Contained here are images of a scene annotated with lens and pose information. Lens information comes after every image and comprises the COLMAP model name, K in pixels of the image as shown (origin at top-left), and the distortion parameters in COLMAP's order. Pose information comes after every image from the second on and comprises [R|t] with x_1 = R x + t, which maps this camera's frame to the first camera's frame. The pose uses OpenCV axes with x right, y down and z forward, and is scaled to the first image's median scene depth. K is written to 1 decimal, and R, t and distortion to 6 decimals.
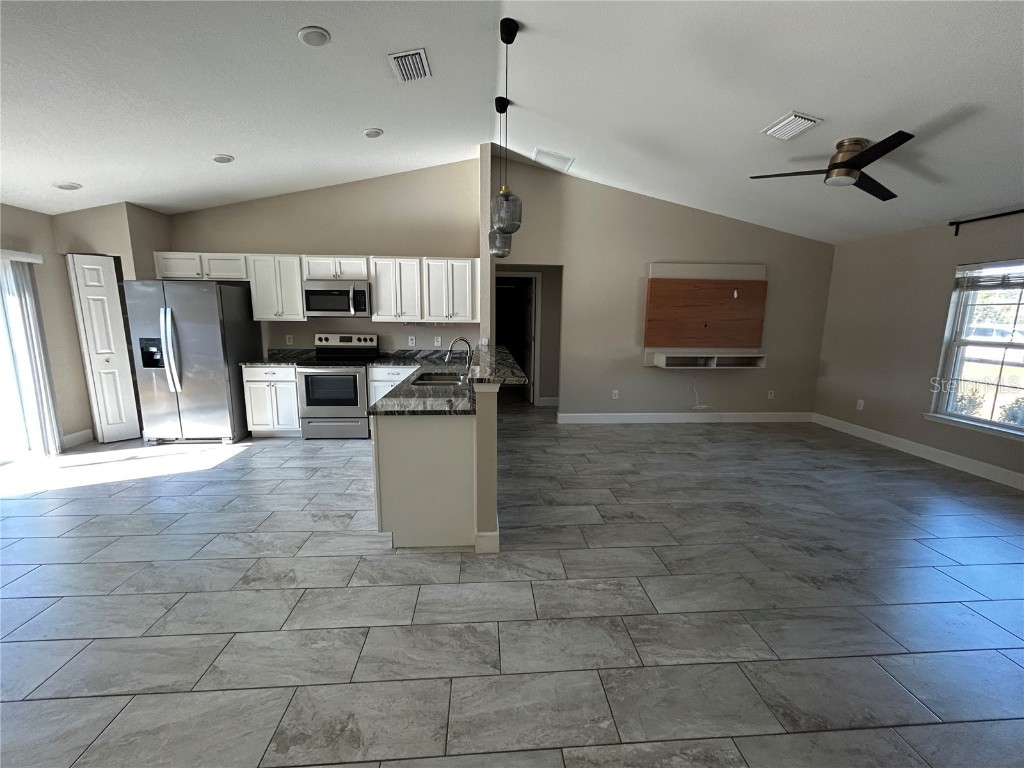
lens RADIAL K [[408.2, 0, 514.3], [0, 408.2, 376.5], [0, 0, 1]] dist [-0.003374, 0.000432]
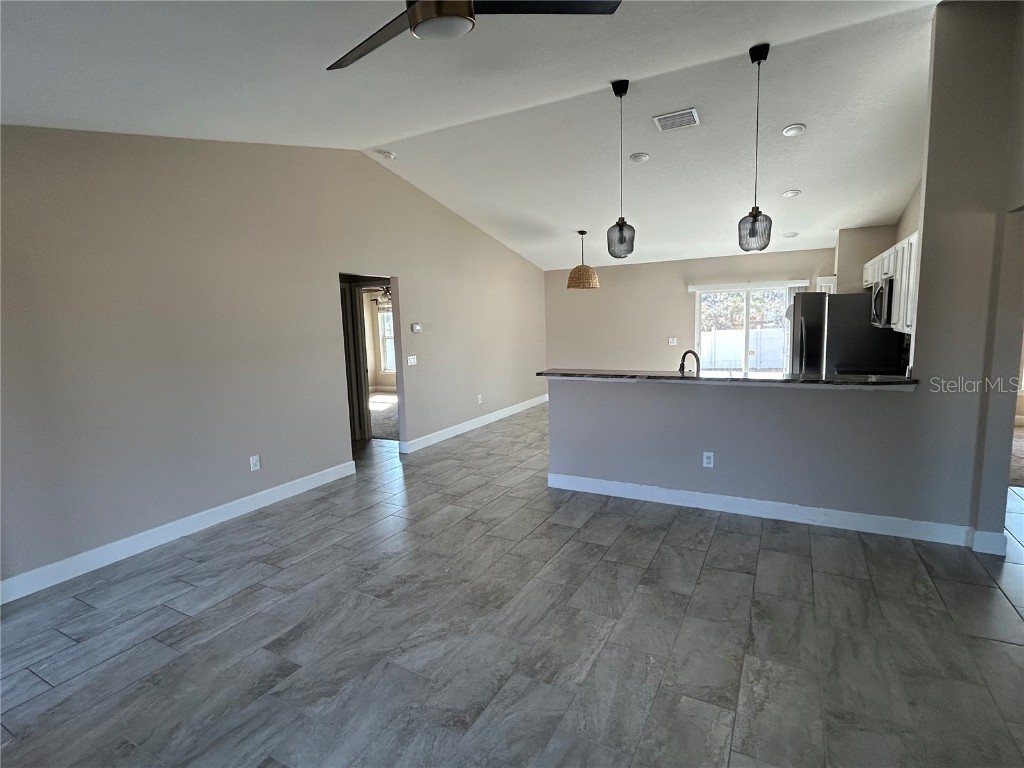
lens RADIAL K [[519.5, 0, 511.6], [0, 519.5, 384.7], [0, 0, 1]] dist [0.004060, 0.000282]
pose [[-0.540227, 0.112535, -0.833961, 1.417706], [-0.100153, 0.975376, 0.196495, -0.267078], [0.835538, 0.189676, -0.515654, 1.606019]]
